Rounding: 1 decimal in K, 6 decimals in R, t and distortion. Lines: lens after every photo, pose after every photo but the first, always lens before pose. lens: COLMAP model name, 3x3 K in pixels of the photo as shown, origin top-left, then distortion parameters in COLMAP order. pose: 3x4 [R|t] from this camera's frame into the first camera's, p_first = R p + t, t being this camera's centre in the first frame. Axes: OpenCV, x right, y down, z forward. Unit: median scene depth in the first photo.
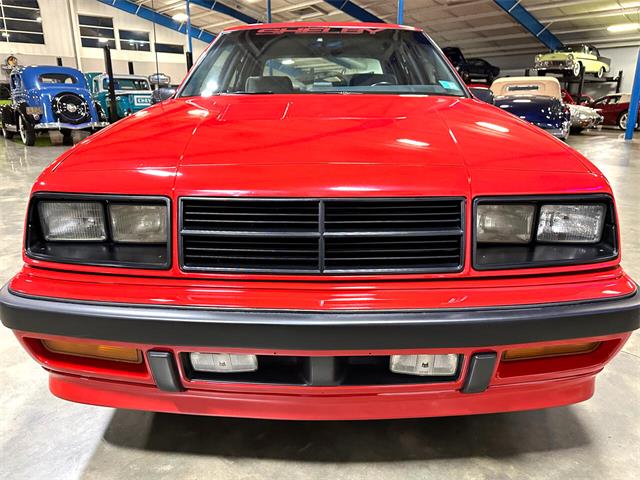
lens RADIAL K [[470.3, 0, 320.0], [0, 470.3, 240.0], [0, 0, 1]] dist [0.004359, 0.002666]
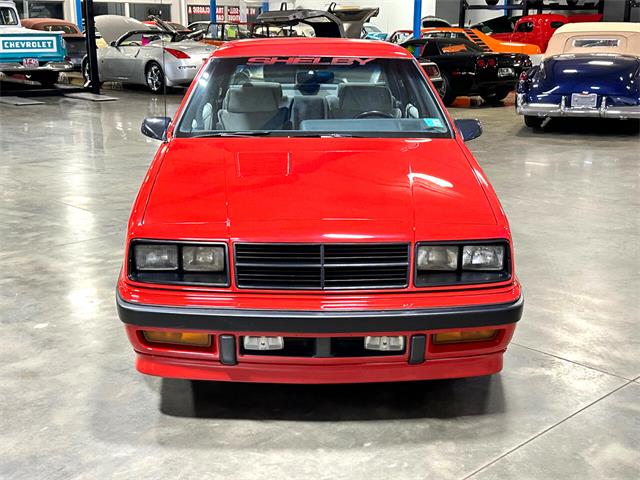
lens RADIAL K [[678.7, 0, 320.0], [0, 678.7, 240.0], [0, 0, 1]] dist [0.012718, 0.045726]
pose [[0.999546, -0.001933, 0.030064, -0.074233], [0.003163, 0.999158, -0.040917, -0.004097], [-0.029959, 0.040993, 0.998710, -1.338871]]
